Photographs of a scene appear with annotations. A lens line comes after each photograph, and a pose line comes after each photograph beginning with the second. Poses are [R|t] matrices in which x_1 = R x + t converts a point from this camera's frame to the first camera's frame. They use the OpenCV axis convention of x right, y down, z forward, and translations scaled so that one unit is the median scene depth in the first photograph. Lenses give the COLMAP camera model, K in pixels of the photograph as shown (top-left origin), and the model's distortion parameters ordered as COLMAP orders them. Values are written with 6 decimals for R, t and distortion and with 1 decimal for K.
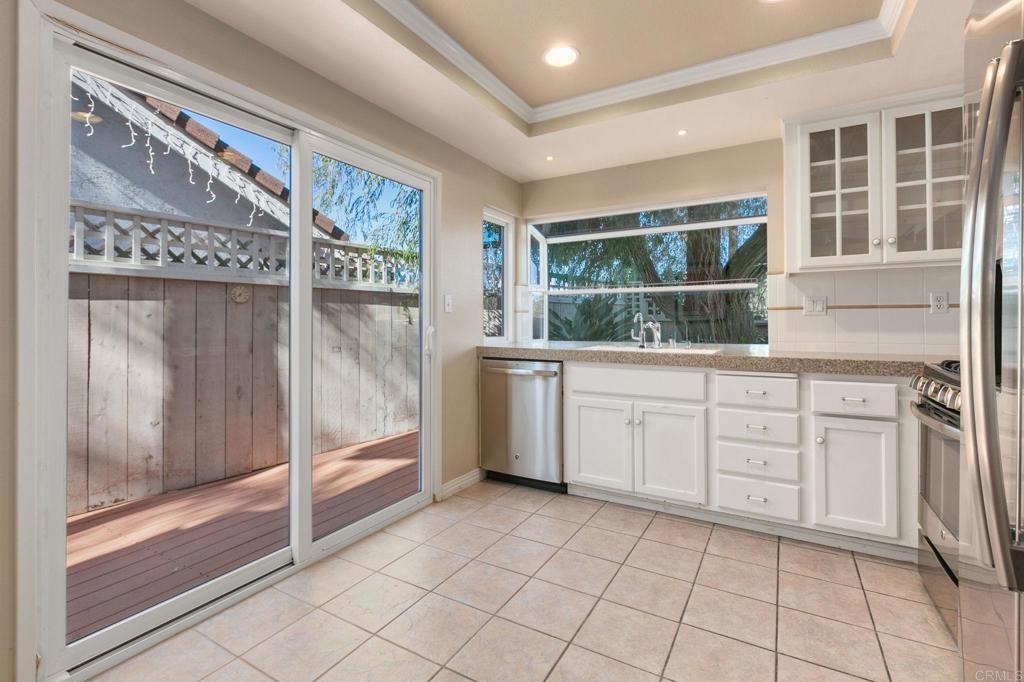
lens RADIAL K [[461.9, 0, 503.1], [0, 461.9, 322.1], [0, 0, 1]] dist [-0.002122, -0.001273]
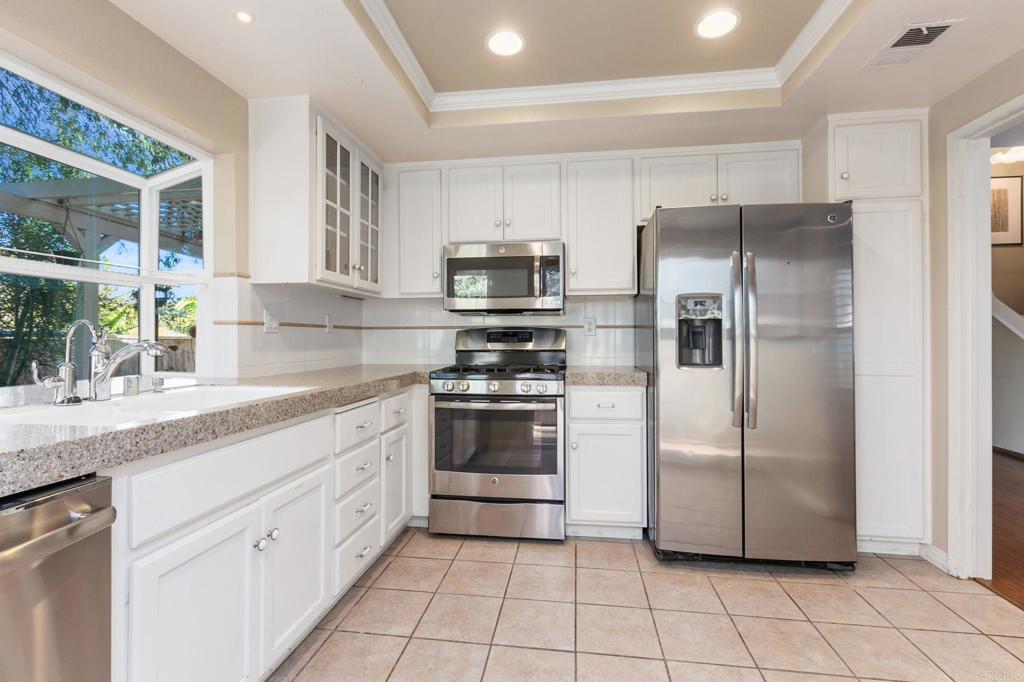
lens RADIAL K [[461.9, 0, 510.4], [0, 461.9, 335.1], [0, 0, 1]] dist [-0.002122, -0.001273]
pose [[-0.386473, 0.006405, 0.922278, -0.342520], [0.000090, 0.999976, -0.006907, -0.005635], [-0.922301, -0.002587, -0.386464, 1.115988]]
